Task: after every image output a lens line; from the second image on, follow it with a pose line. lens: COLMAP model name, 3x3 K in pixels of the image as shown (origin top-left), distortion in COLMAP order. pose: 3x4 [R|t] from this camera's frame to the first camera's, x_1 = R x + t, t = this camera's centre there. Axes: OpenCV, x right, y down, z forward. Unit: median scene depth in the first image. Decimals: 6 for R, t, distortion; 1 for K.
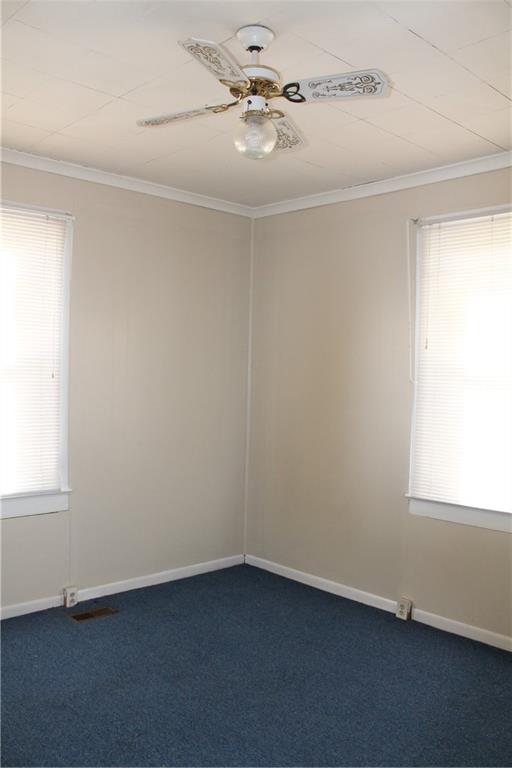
lens RADIAL K [[652.3, 0, 256.0], [0, 652.3, 384.0], [0, 0, 1]] dist [-0.161573, 0.130457]
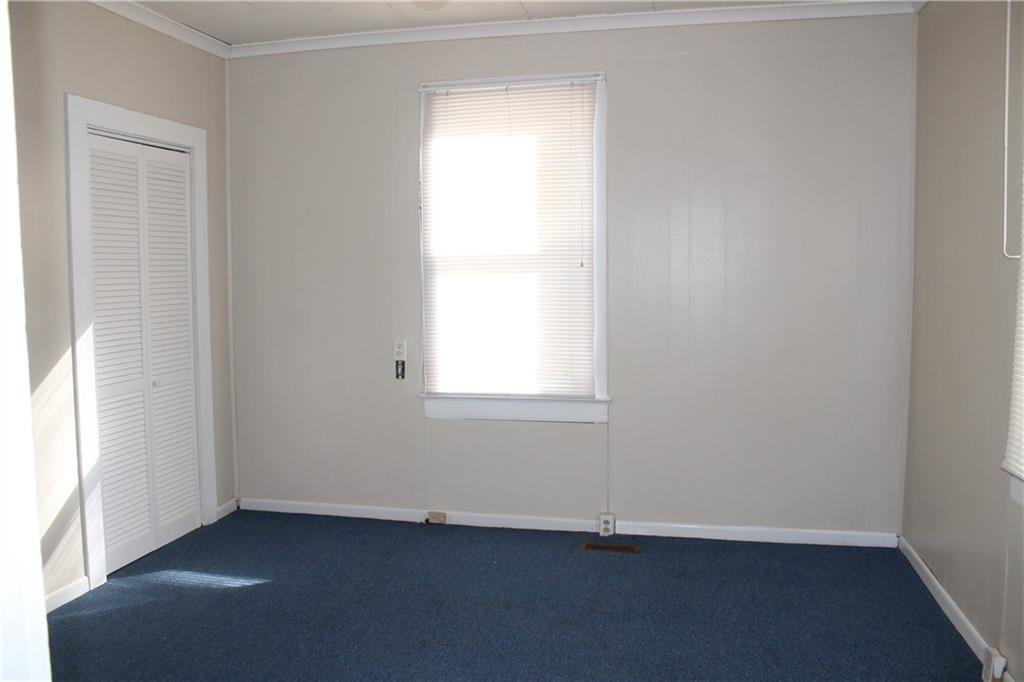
lens RADIAL K [[869.7, 0, 489.4], [0, 869.7, 333.7], [0, 0, 1]] dist [-0.161573, 0.130457]
pose [[0.549284, 0.033282, -0.834973, 0.591283], [0.000265, 0.999200, 0.040002, 0.033348], [0.835636, -0.022194, 0.548835, 0.245427]]
